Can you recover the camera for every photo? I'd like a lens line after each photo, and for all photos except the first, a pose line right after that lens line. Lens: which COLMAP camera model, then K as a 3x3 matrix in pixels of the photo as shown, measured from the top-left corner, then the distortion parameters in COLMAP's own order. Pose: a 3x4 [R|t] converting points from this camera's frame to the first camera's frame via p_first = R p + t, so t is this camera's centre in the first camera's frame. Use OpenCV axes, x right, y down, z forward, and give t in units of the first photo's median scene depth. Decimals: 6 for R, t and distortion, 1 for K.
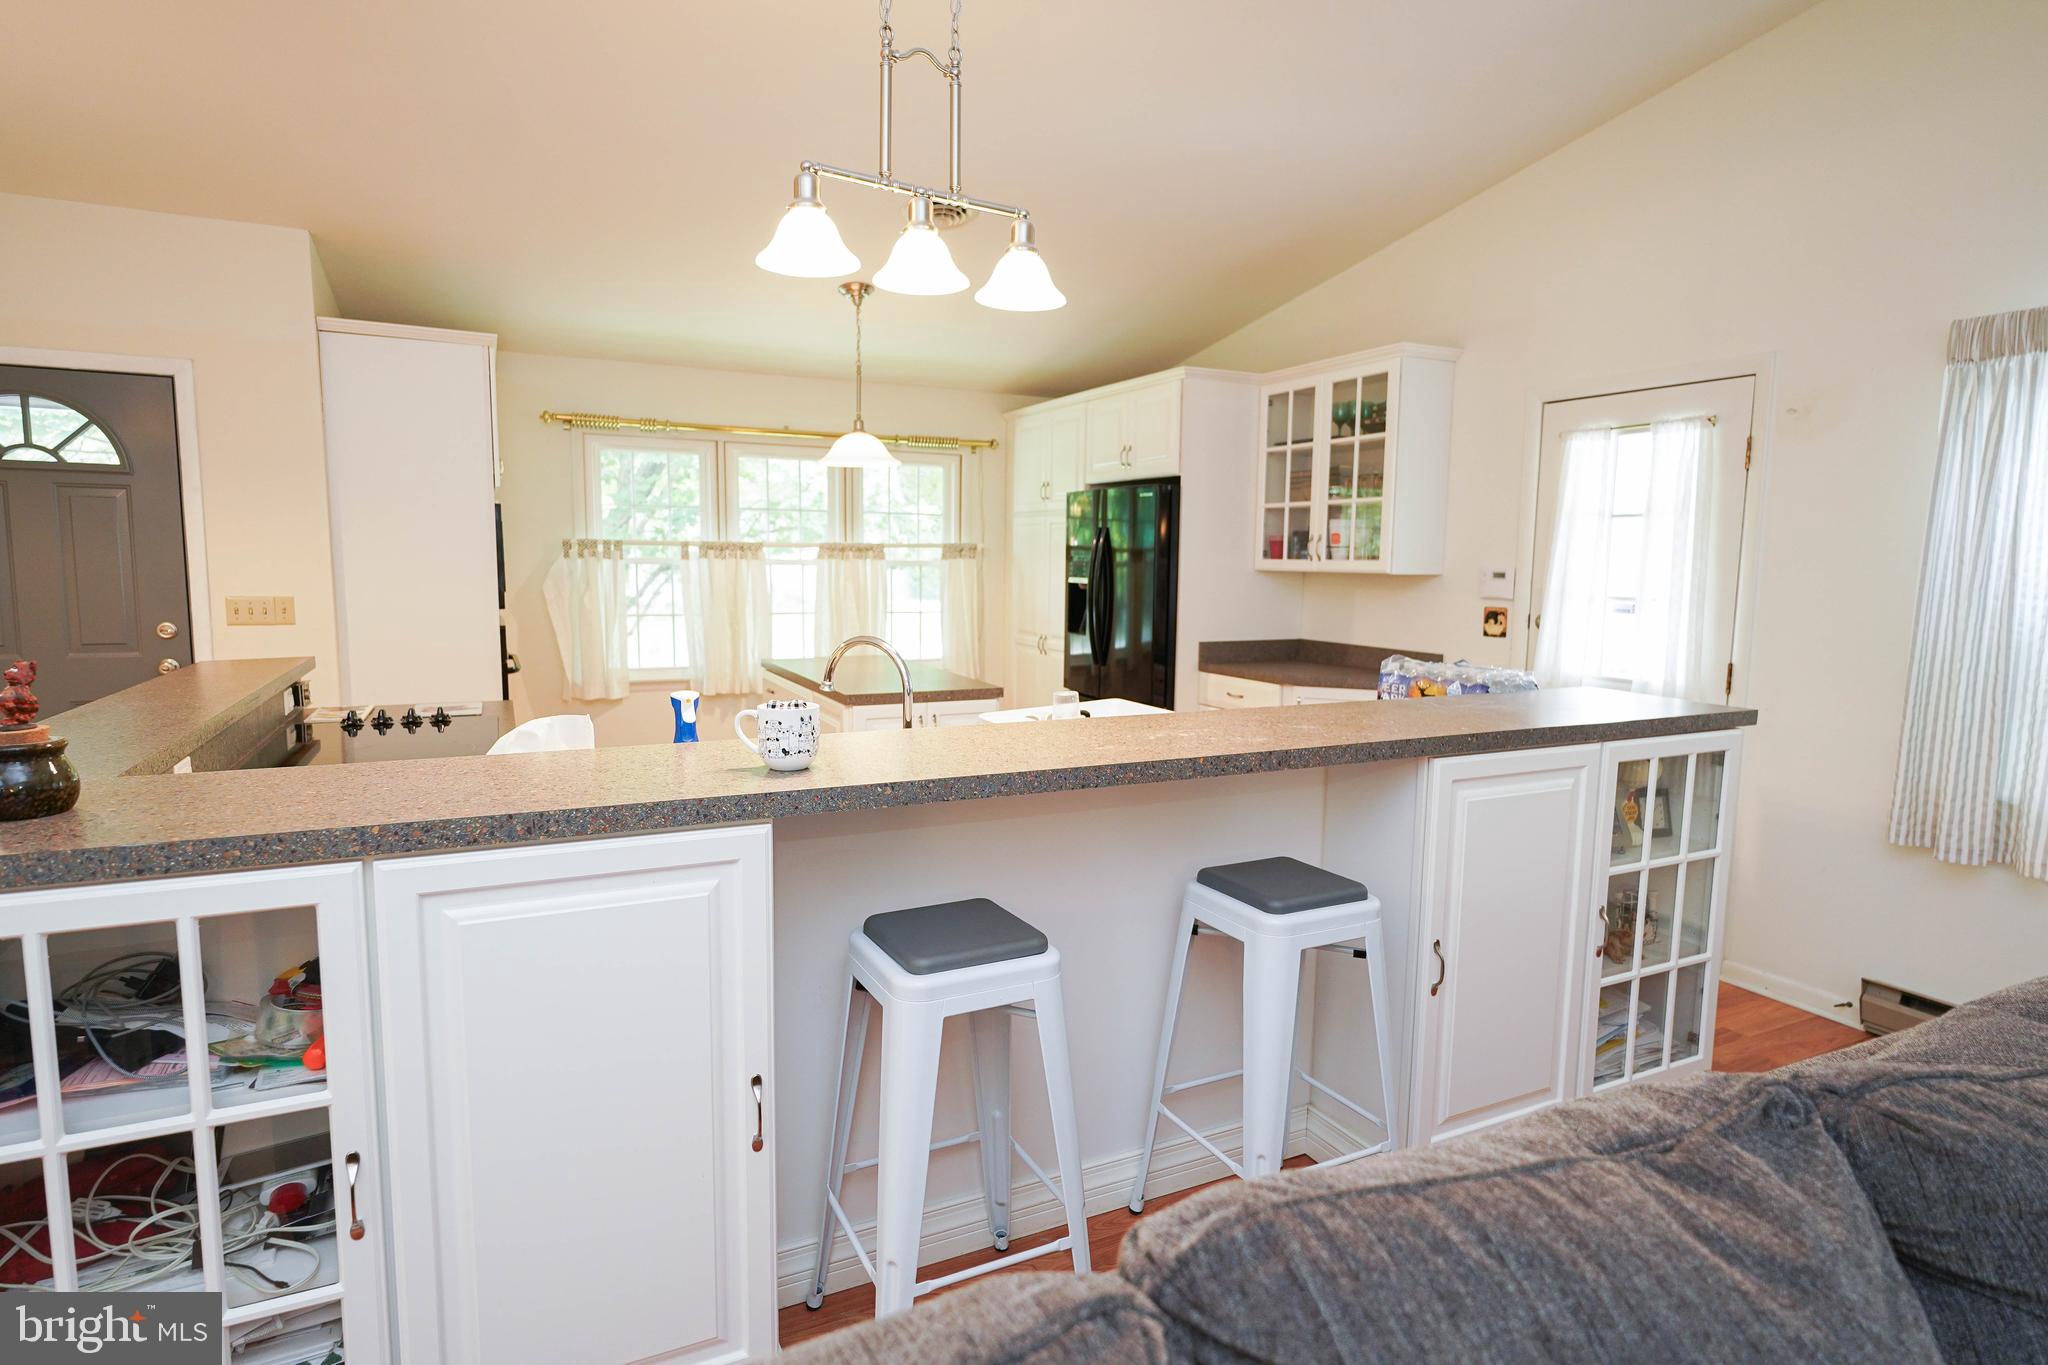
lens RADIAL K [[1070.5, 0, 1024.0], [0, 1070.5, 682.5], [0, 0, 1]] dist [-0.010850, 0.000863]
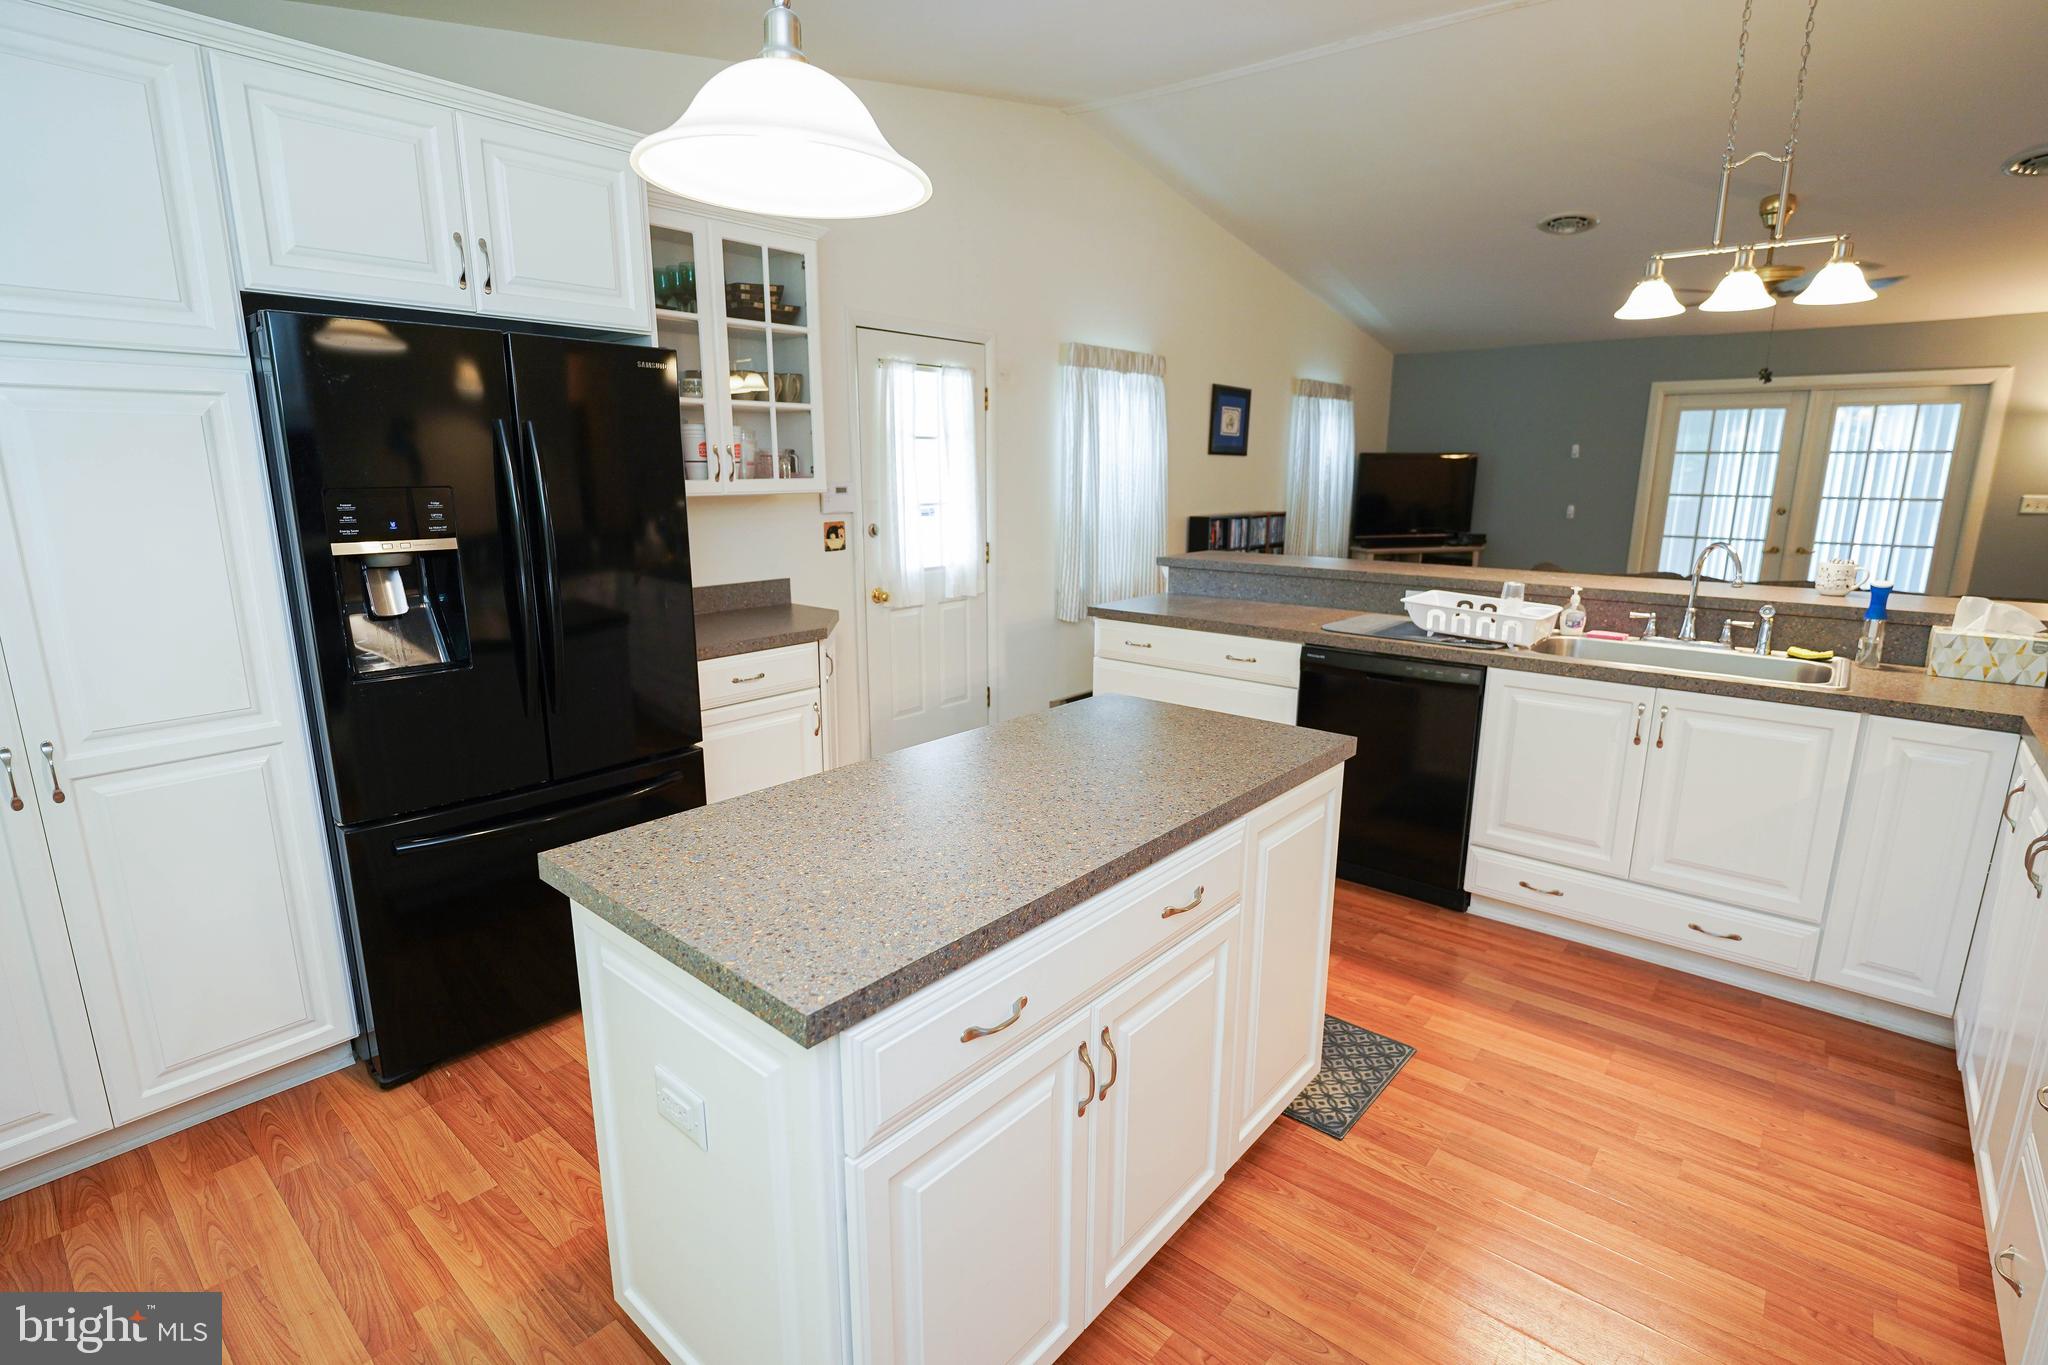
lens RADIAL K [[968.2, 0, 1016.2], [0, 968.2, 681.0], [0, 0, 1]] dist [-0.011499, -0.000159]
pose [[-0.387009, -0.212006, 0.897373, -0.459042], [0.102507, 0.957284, 0.270368, -0.146183], [-0.916361, 0.196622, -0.348745, 1.106702]]
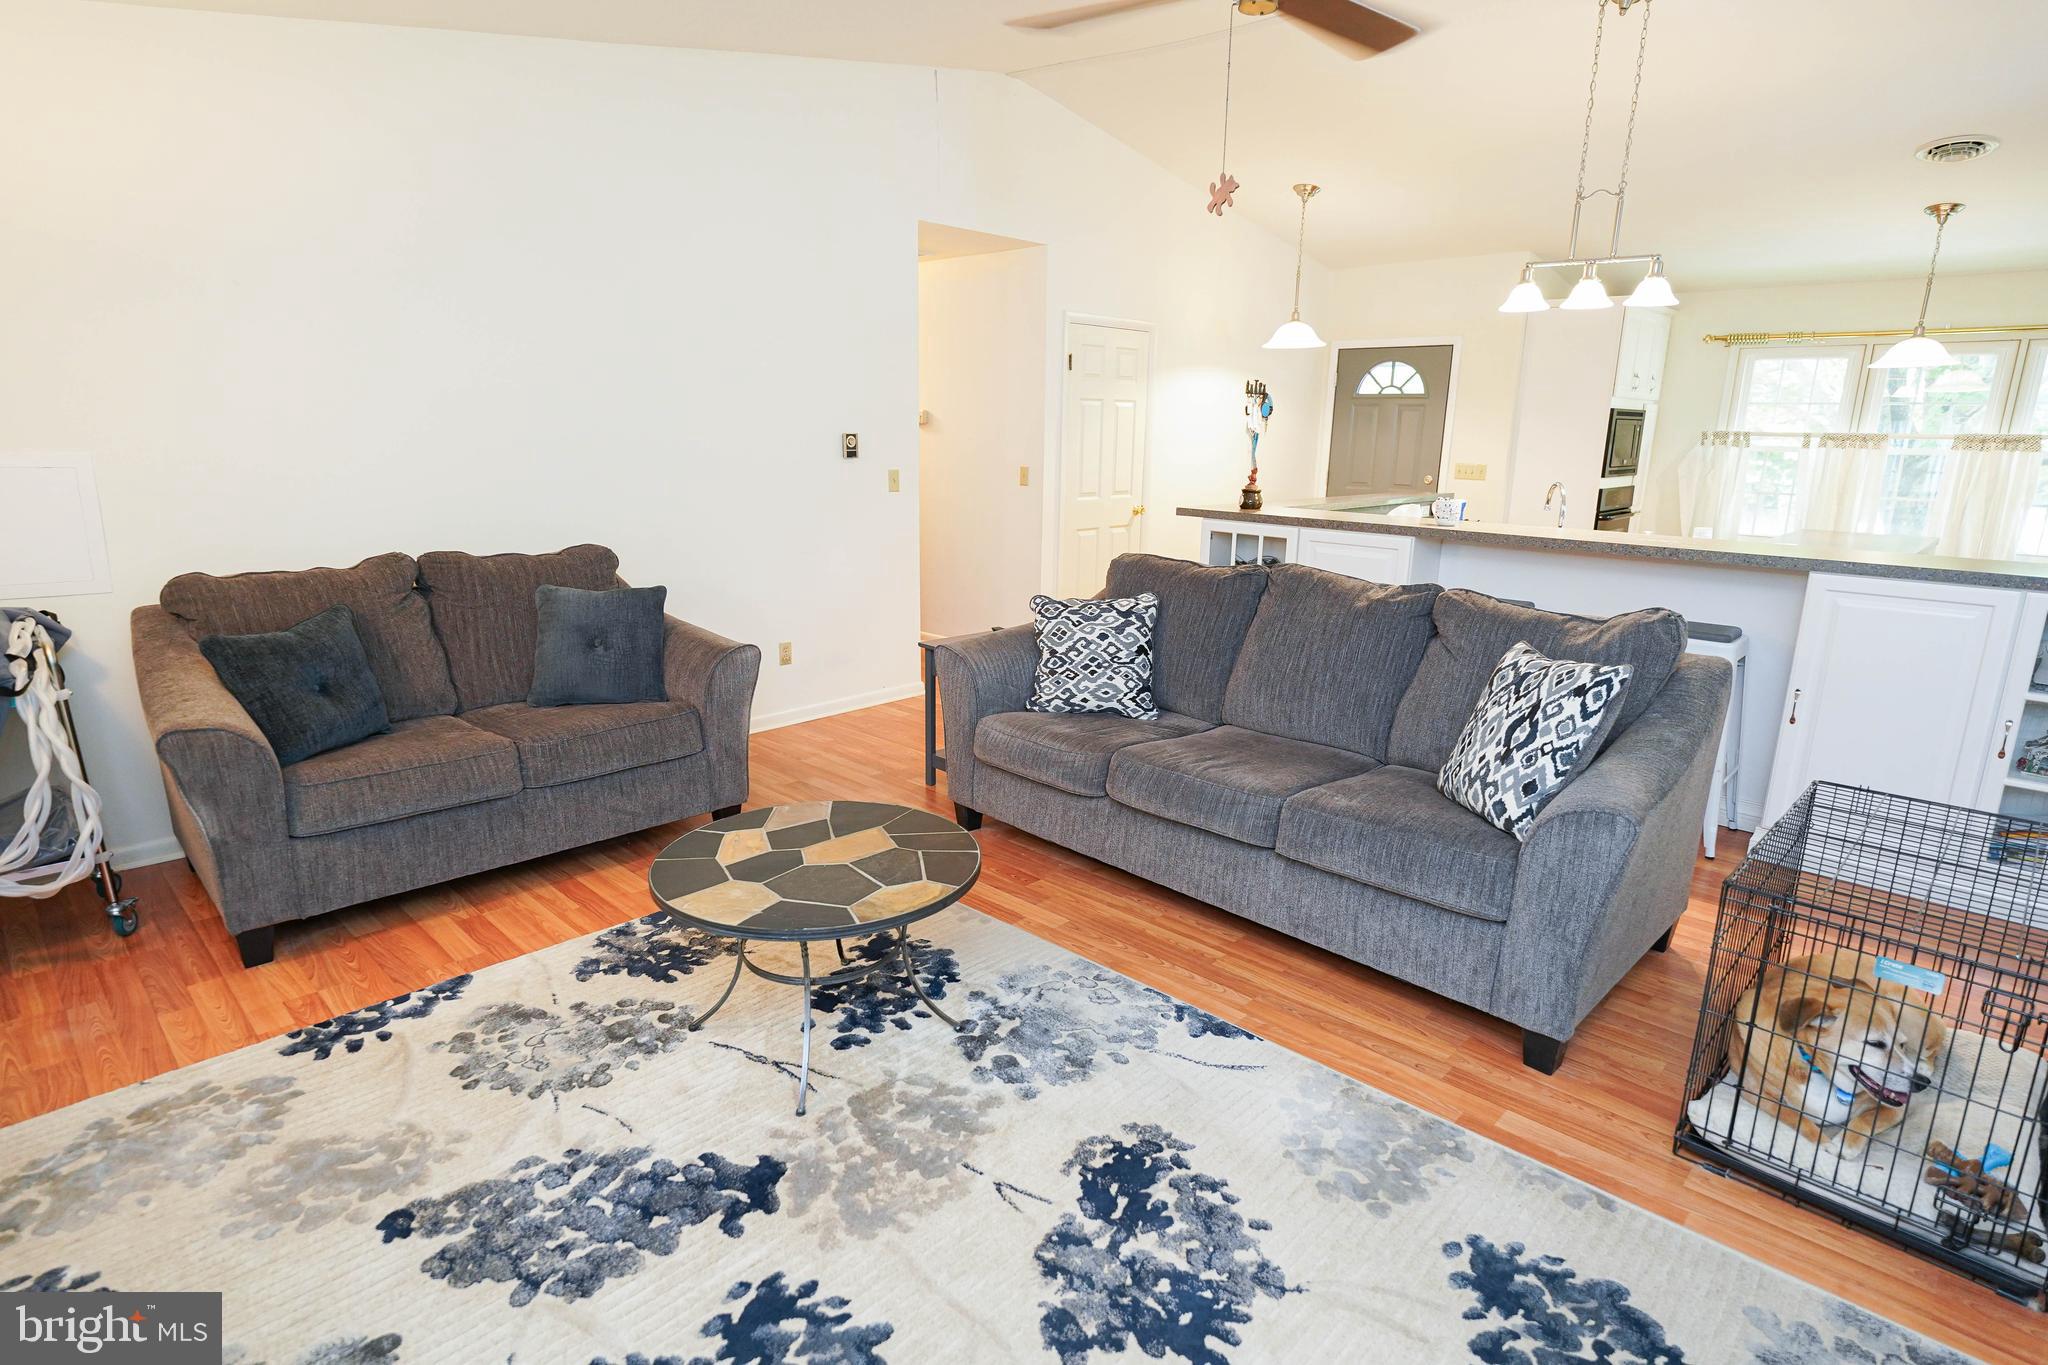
lens RADIAL K [[1064.4, 0, 1024.0], [0, 1064.4, 682.5], [0, 0, 1]] dist [0.000948, 0.000156]
pose [[0.337627, 0.215075, -0.916379, 0.682280], [-0.121646, 0.975352, 0.184097, 0.037290], [0.933387, 0.049317, 0.355468, -0.306859]]
